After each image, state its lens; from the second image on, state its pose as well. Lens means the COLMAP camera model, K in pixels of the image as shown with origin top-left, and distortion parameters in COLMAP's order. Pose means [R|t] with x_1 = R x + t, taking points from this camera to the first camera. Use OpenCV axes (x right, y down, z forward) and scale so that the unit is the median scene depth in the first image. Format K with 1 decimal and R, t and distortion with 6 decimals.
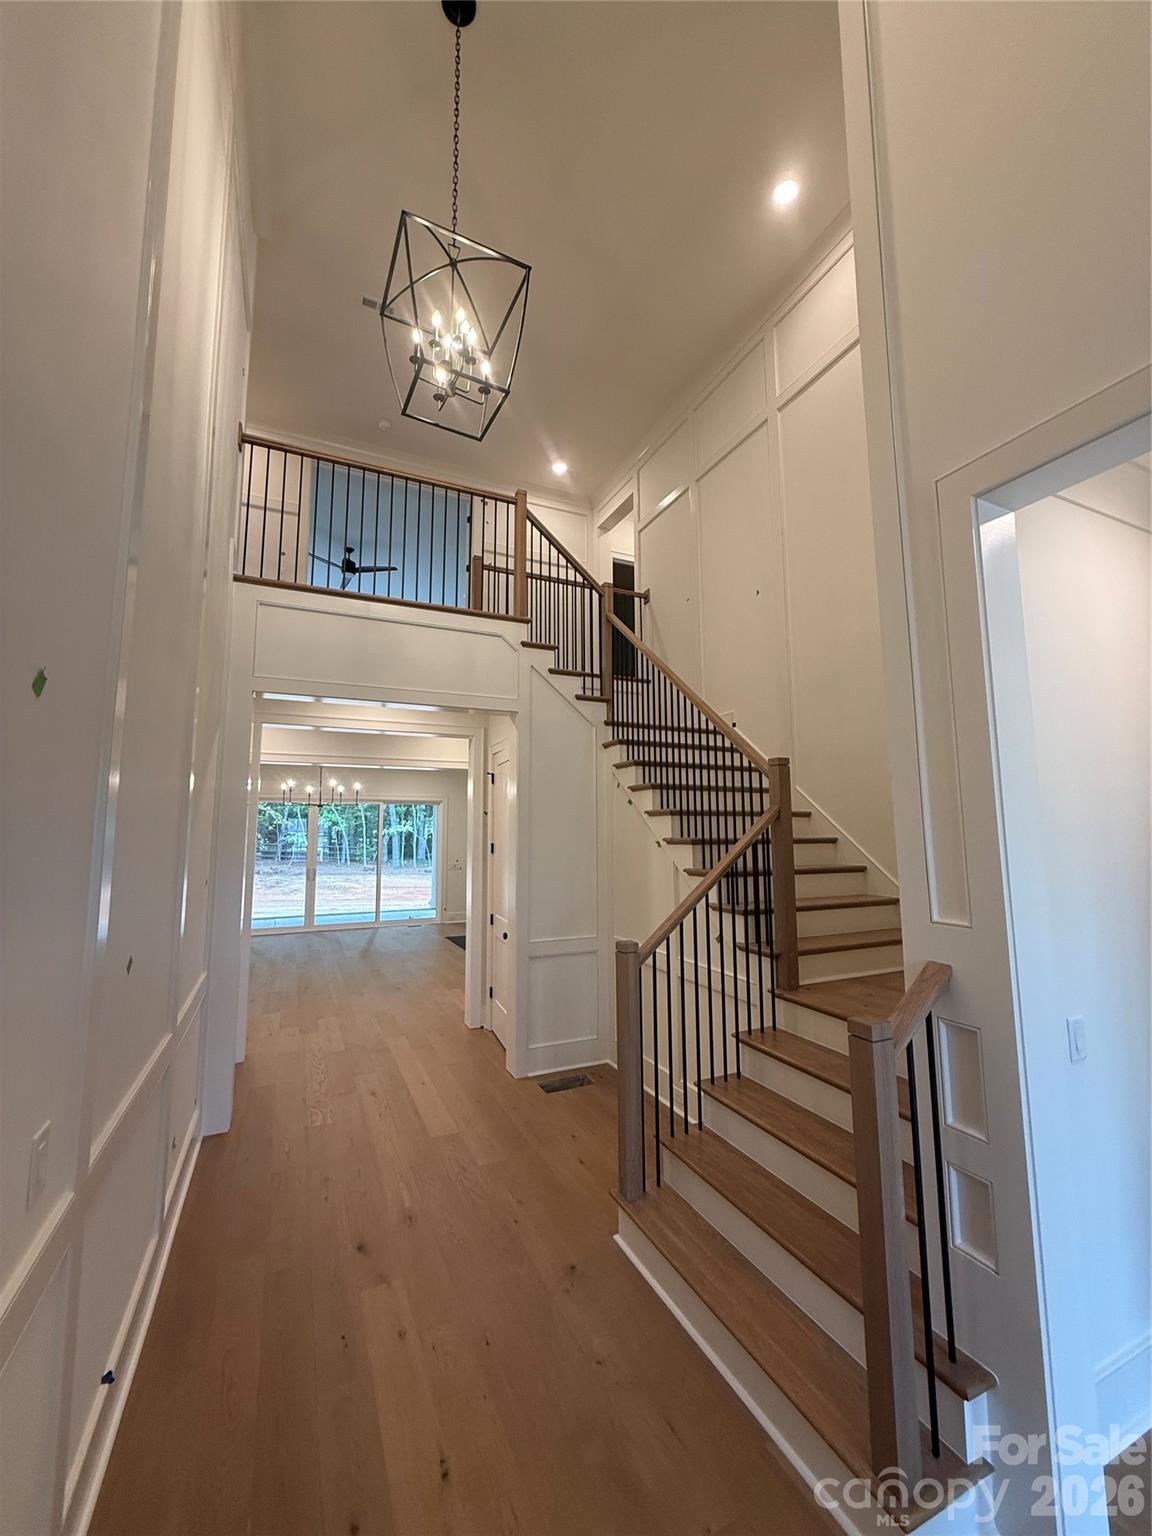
lens RADIAL K [[609.1, 0, 577.7], [0, 609.1, 765.3], [0, 0, 1]] dist [0.000202, -0.000416]
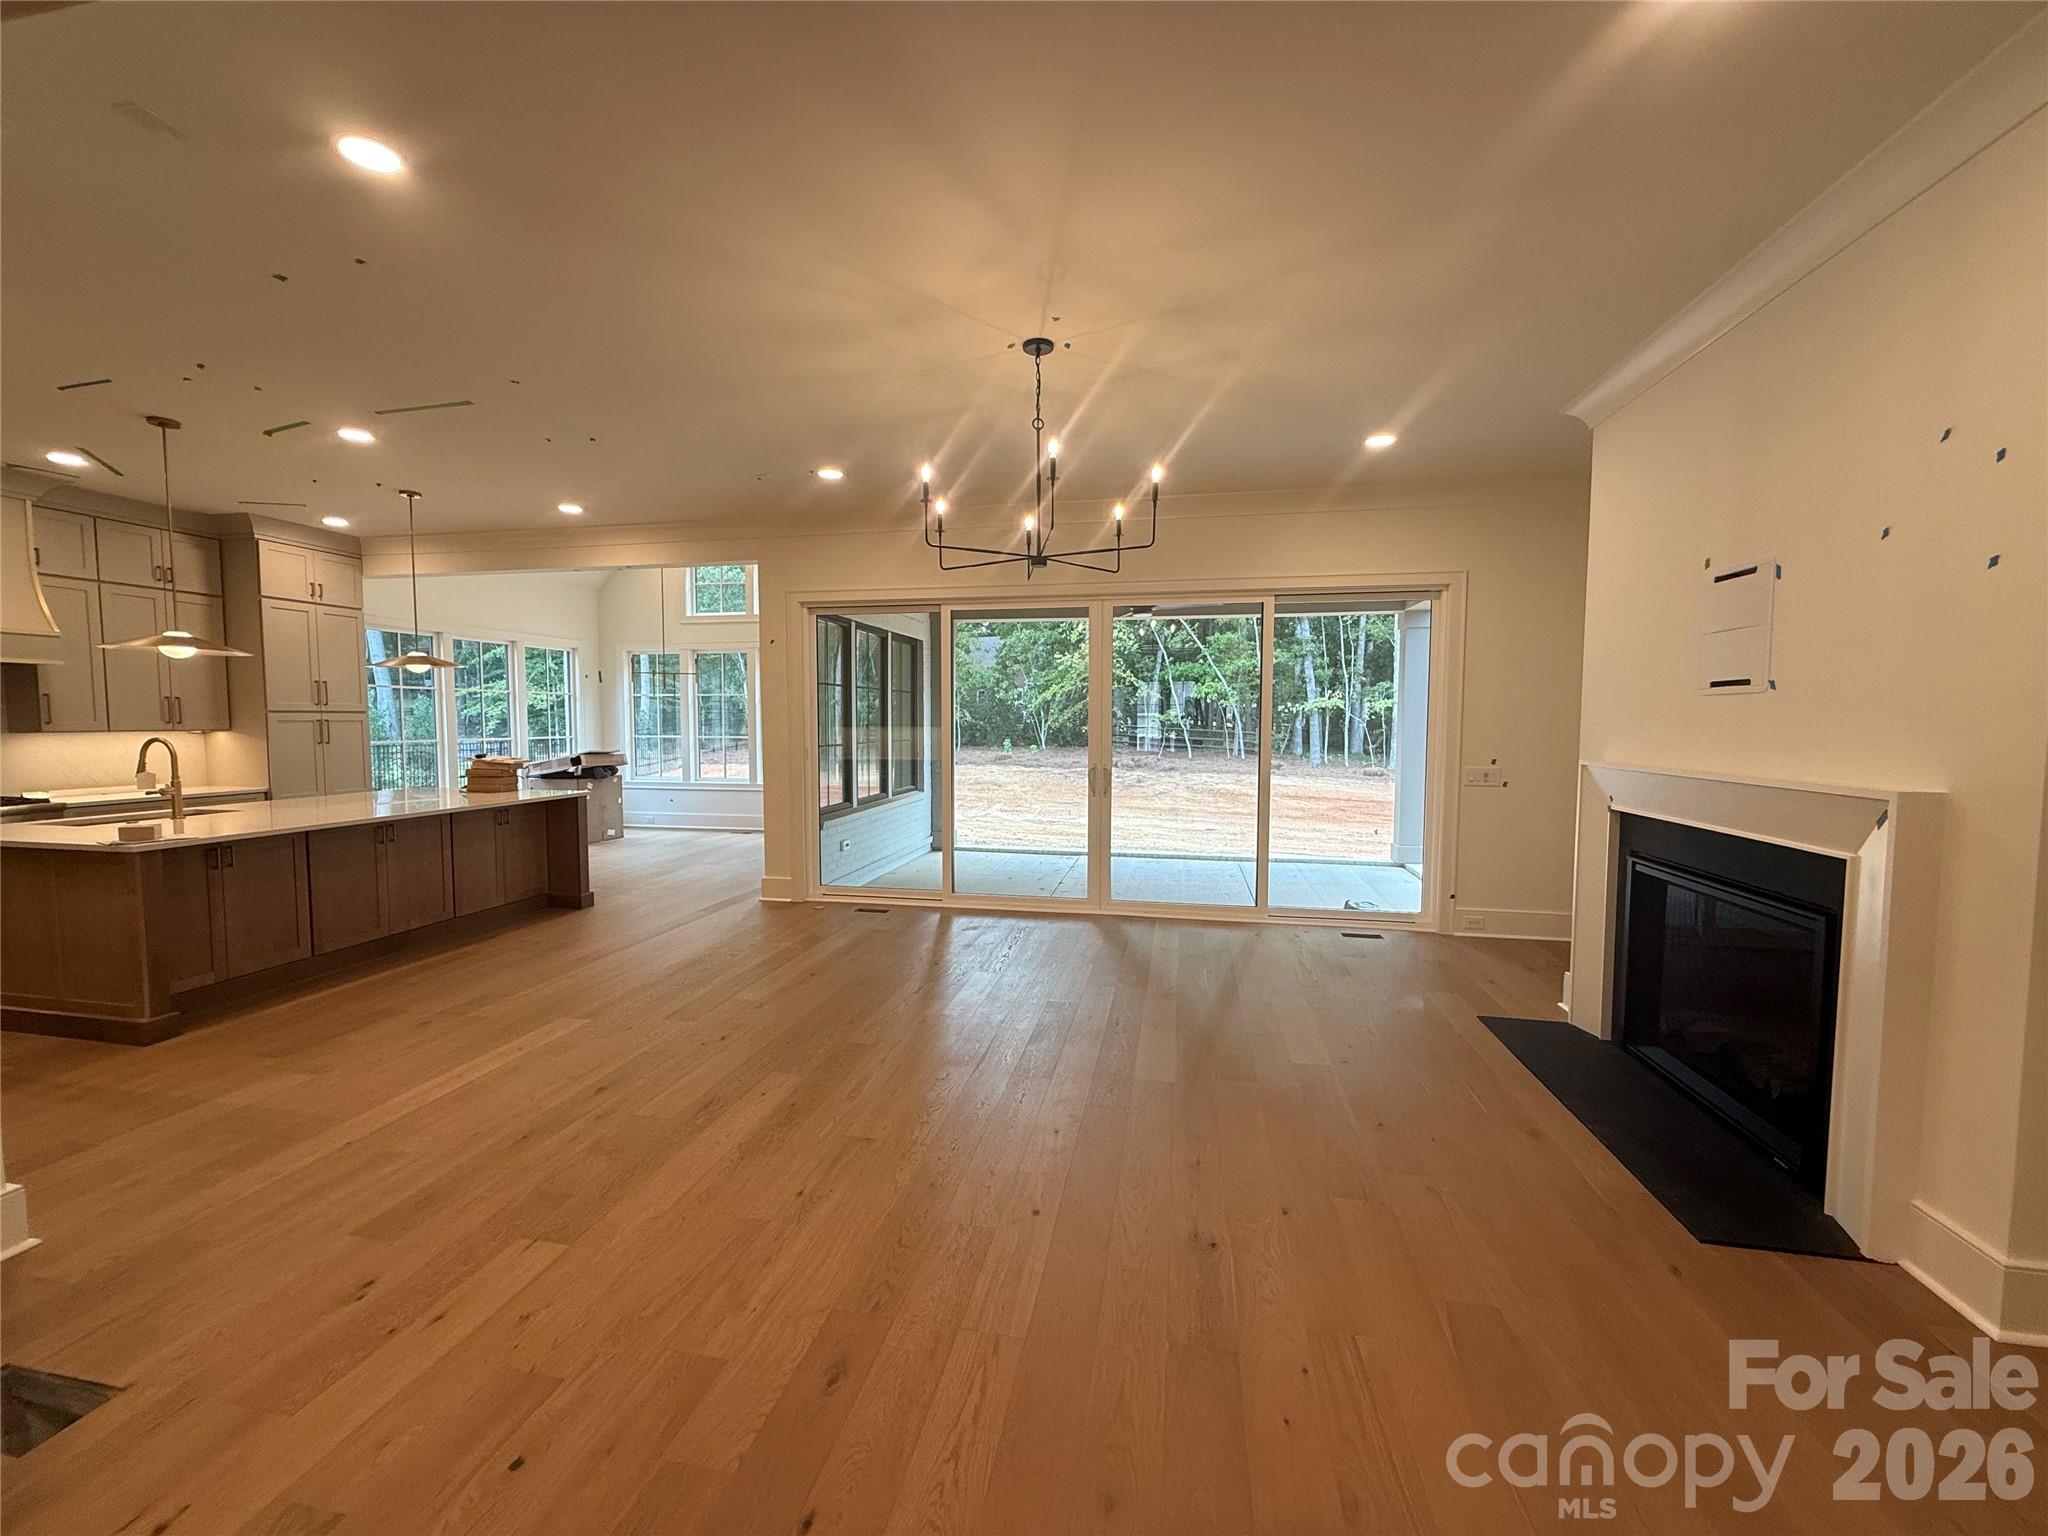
lens RADIAL K [[812.1, 0, 1018.3], [0, 812.1, 771.1], [0, 0, 1]] dist [0.000202, -0.000416]
pose [[0.801913, 0.044909, -0.595750, -0.045951], [0.060802, 0.985859, 0.156160, 0.025048], [0.594338, -0.161450, 0.787842, 0.159617]]
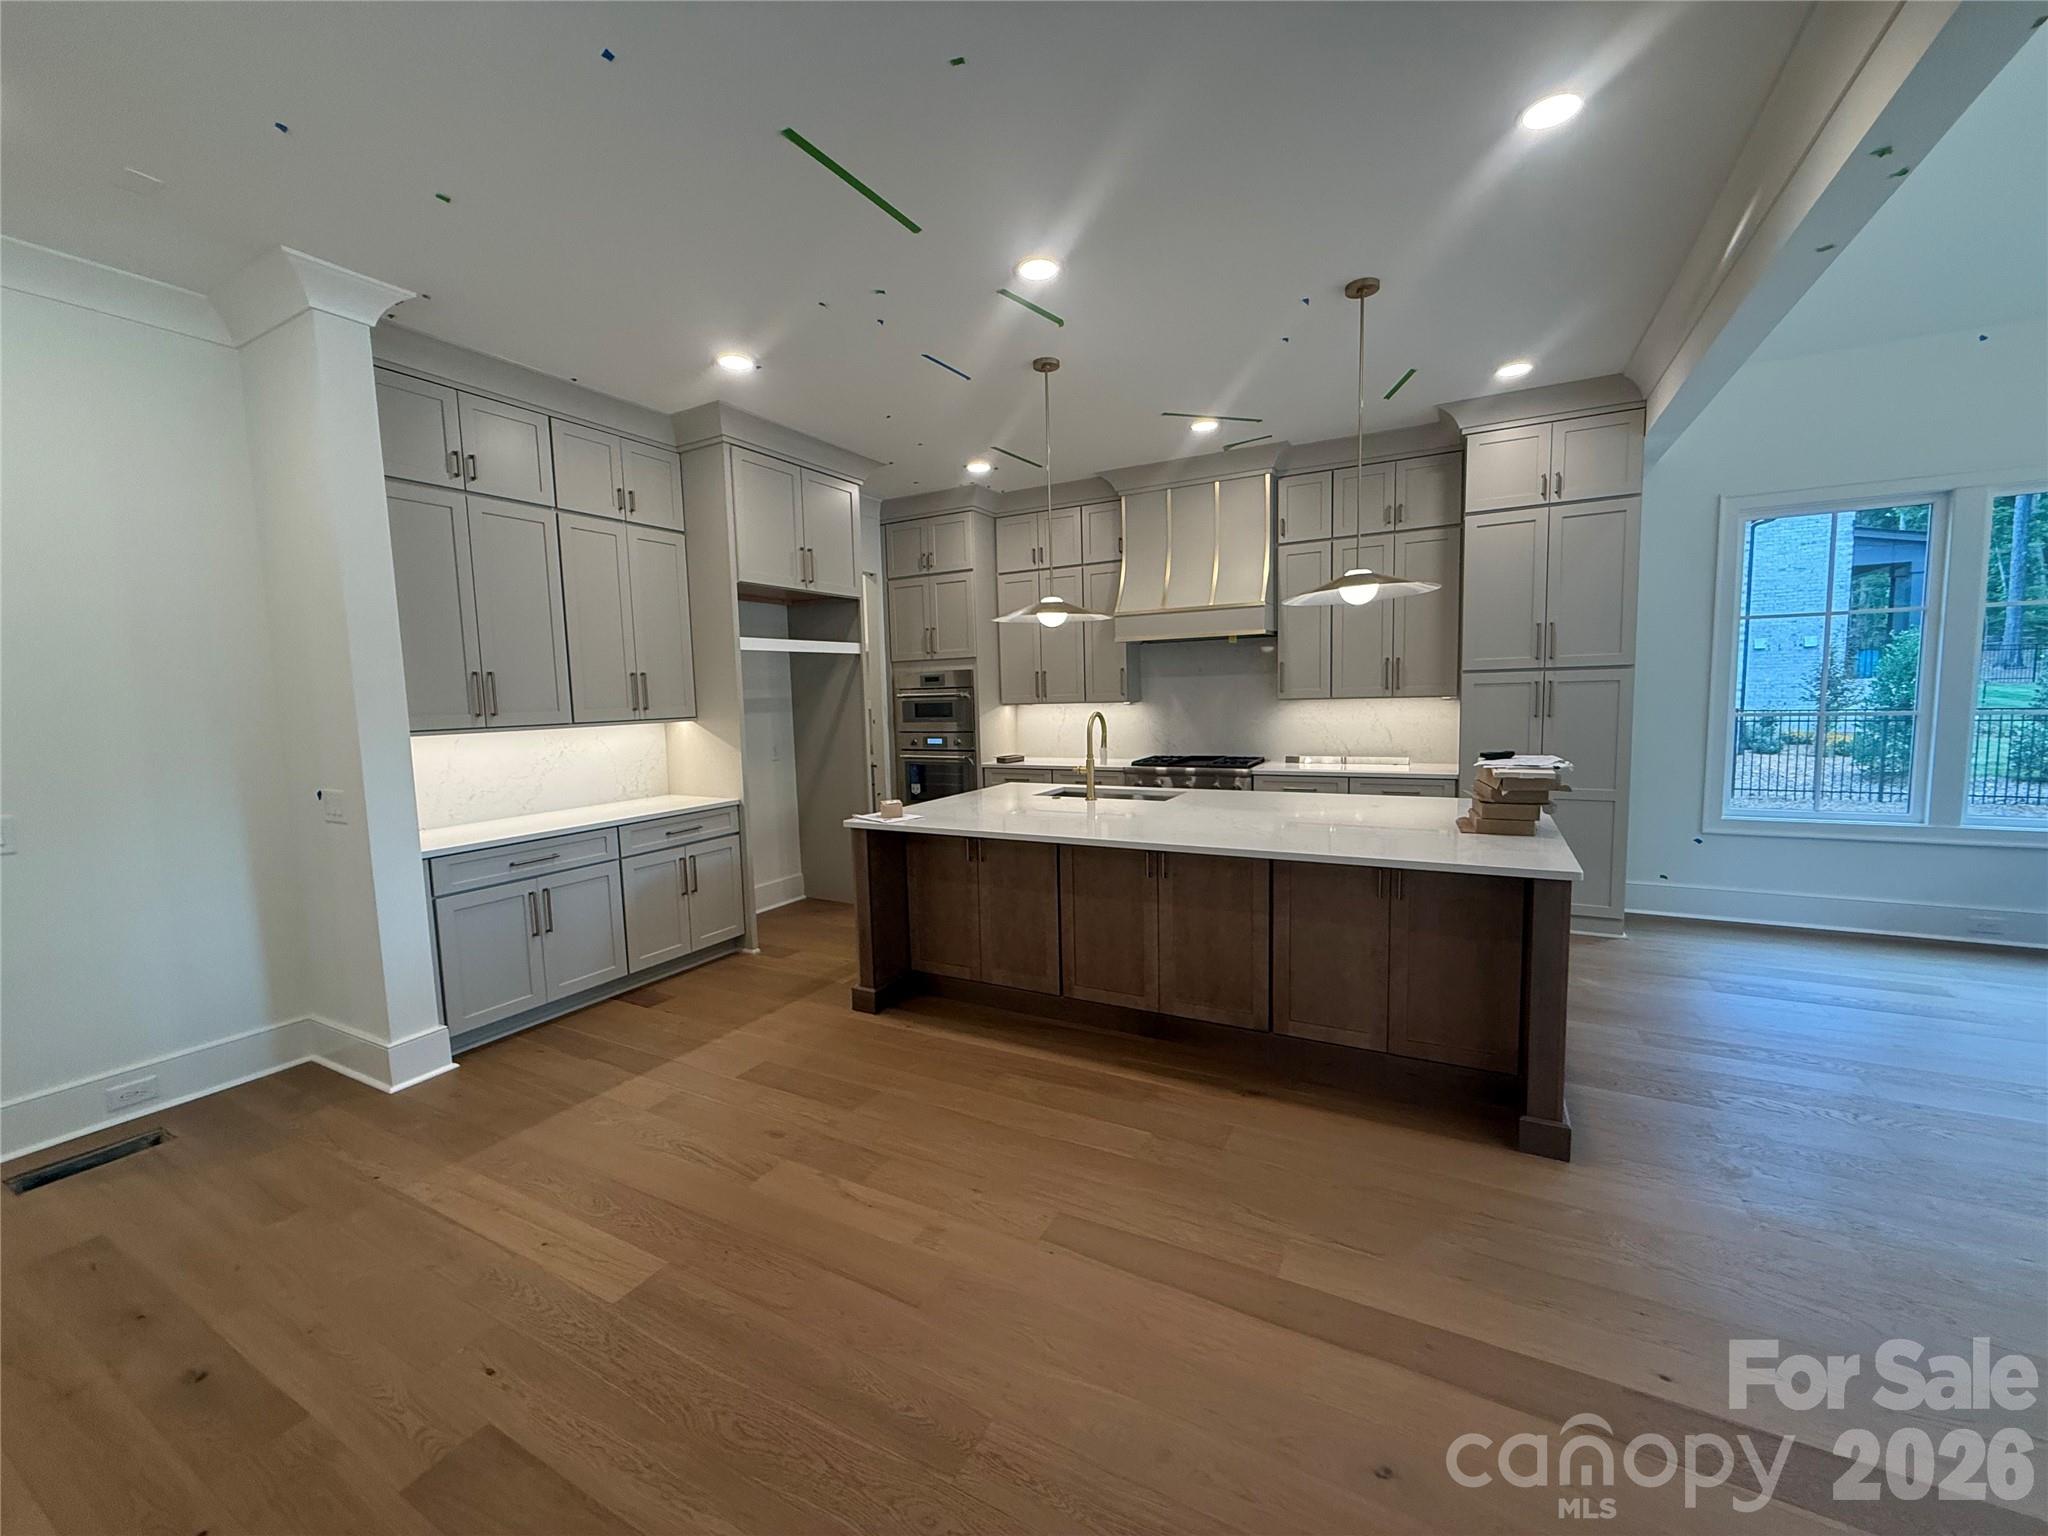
lens RADIAL K [[812.1, 0, 1018.6], [0, 812.1, 768.3], [0, 0, 1]] dist [0.000202, -0.000416]
pose [[-0.806340, 0.082320, -0.585696, -0.147246], [0.097005, 0.995264, 0.006336, 0.037592], [0.583443, -0.051707, -0.810506, 0.267428]]
